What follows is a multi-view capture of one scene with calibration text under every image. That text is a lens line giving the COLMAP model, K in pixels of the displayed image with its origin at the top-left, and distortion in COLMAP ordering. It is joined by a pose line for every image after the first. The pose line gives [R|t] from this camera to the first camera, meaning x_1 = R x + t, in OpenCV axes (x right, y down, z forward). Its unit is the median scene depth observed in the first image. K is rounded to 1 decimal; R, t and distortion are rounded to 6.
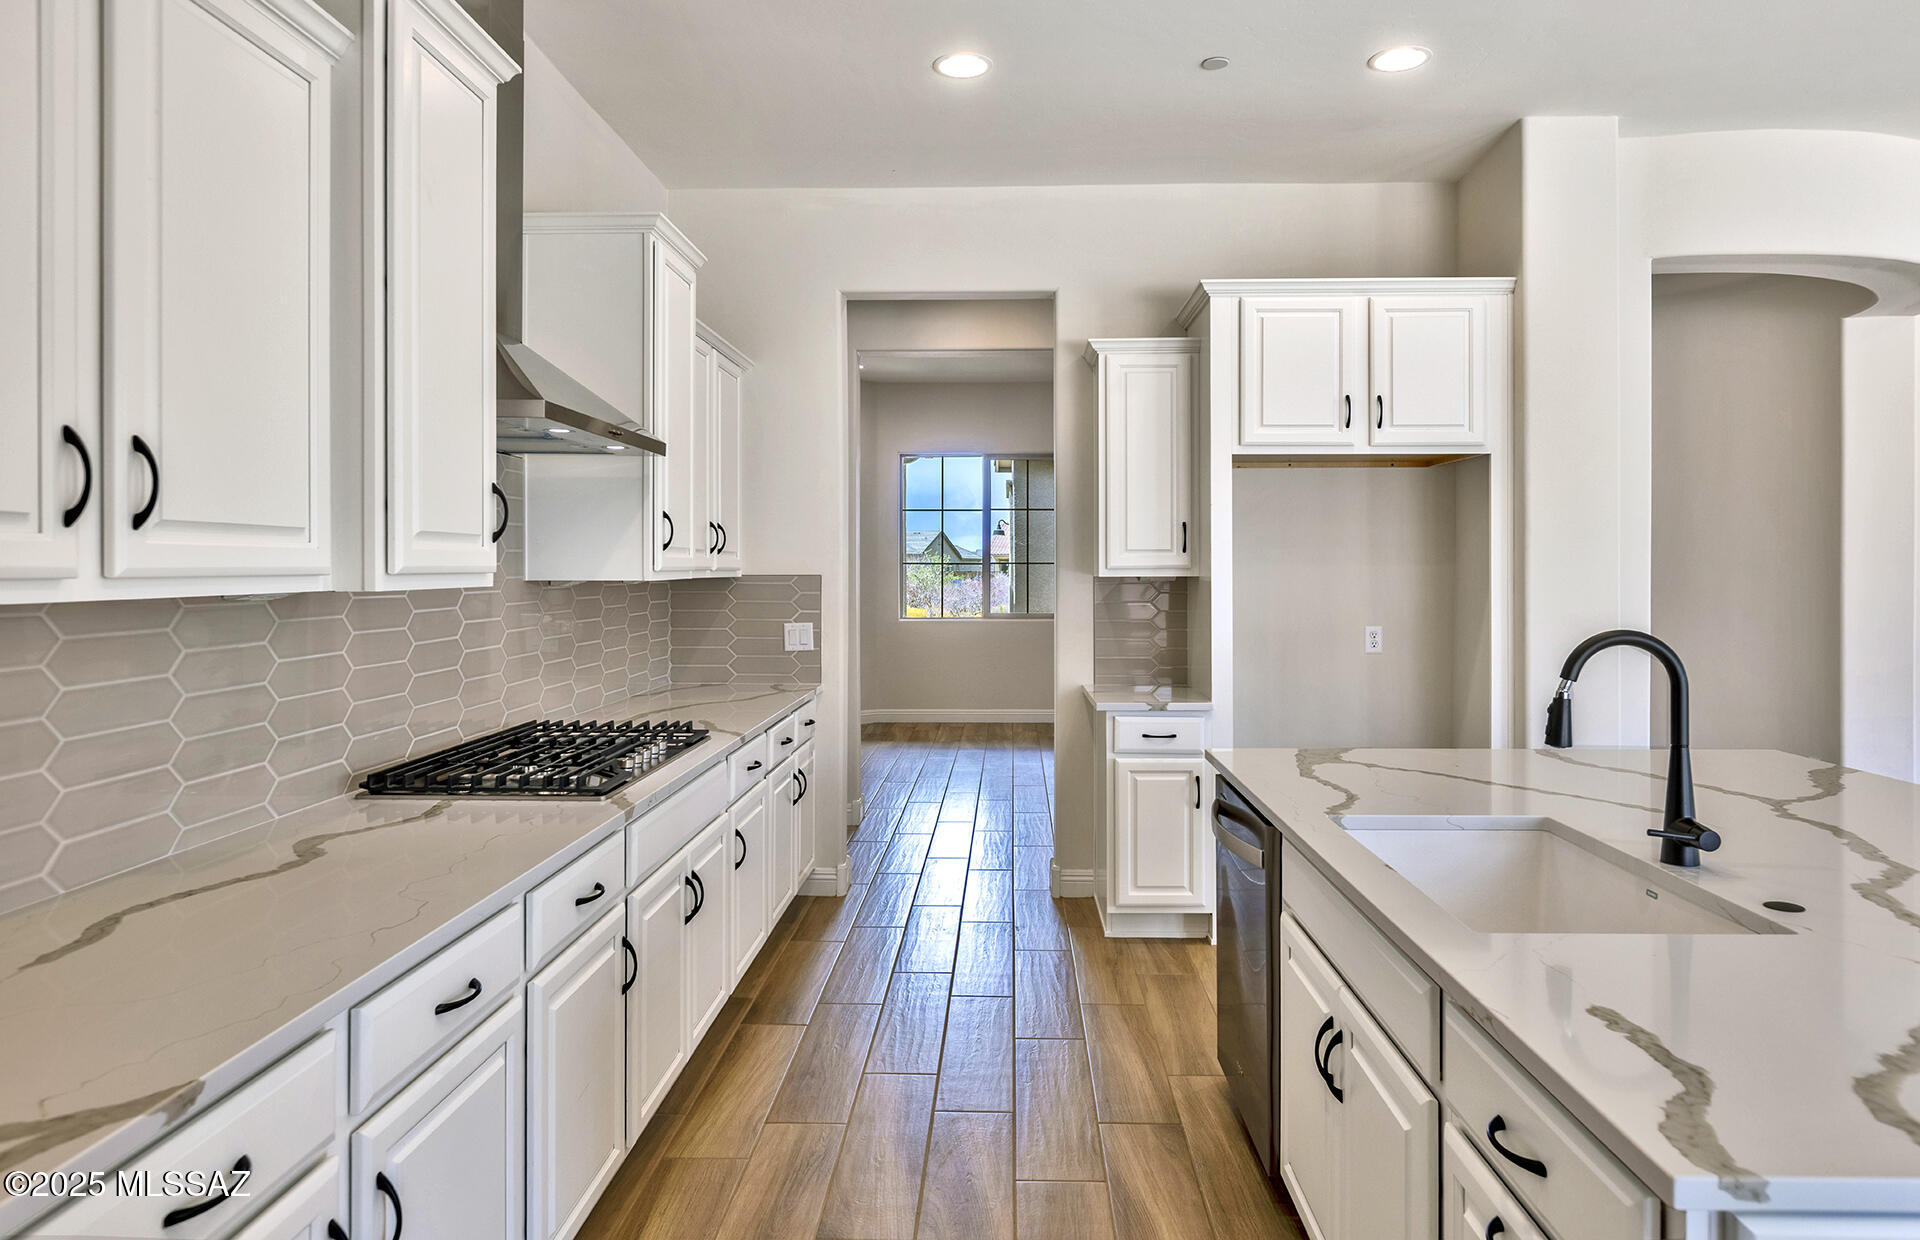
lens RADIAL K [[1217.8, 0, 965.3], [0, 1217.8, 567.3], [0, 0, 1]] dist [-0.006833, 0.003878]
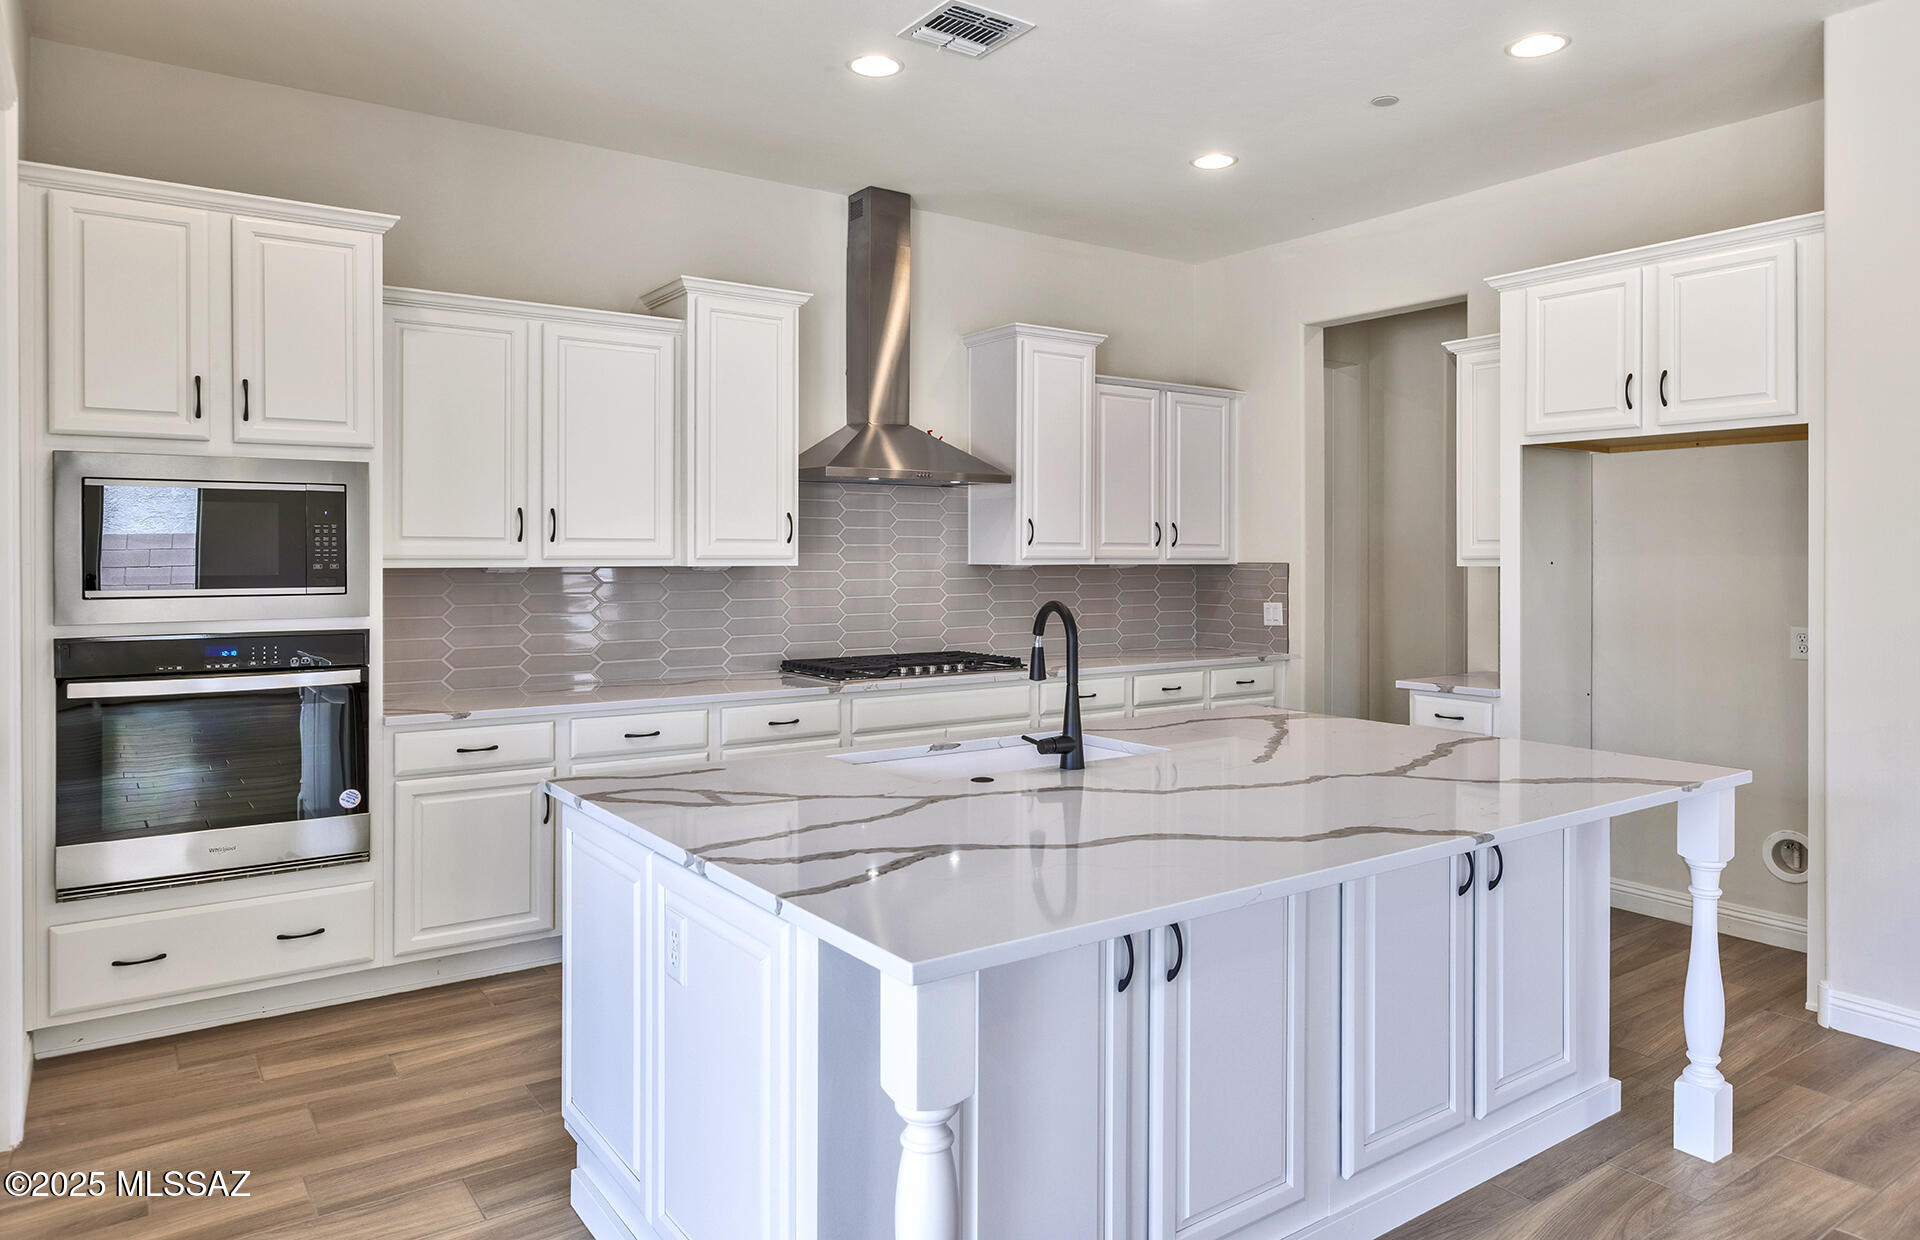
lens RADIAL K [[1217.8, 0, 978.1], [0, 1217.8, 550.1], [0, 0, 1]] dist [-0.006833, 0.003878]
pose [[0.608089, -0.002402, -0.793866, 0.746261], [-0.001946, 0.999988, -0.004517, -0.000875], [0.793867, 0.004292, 0.608077, 0.030541]]
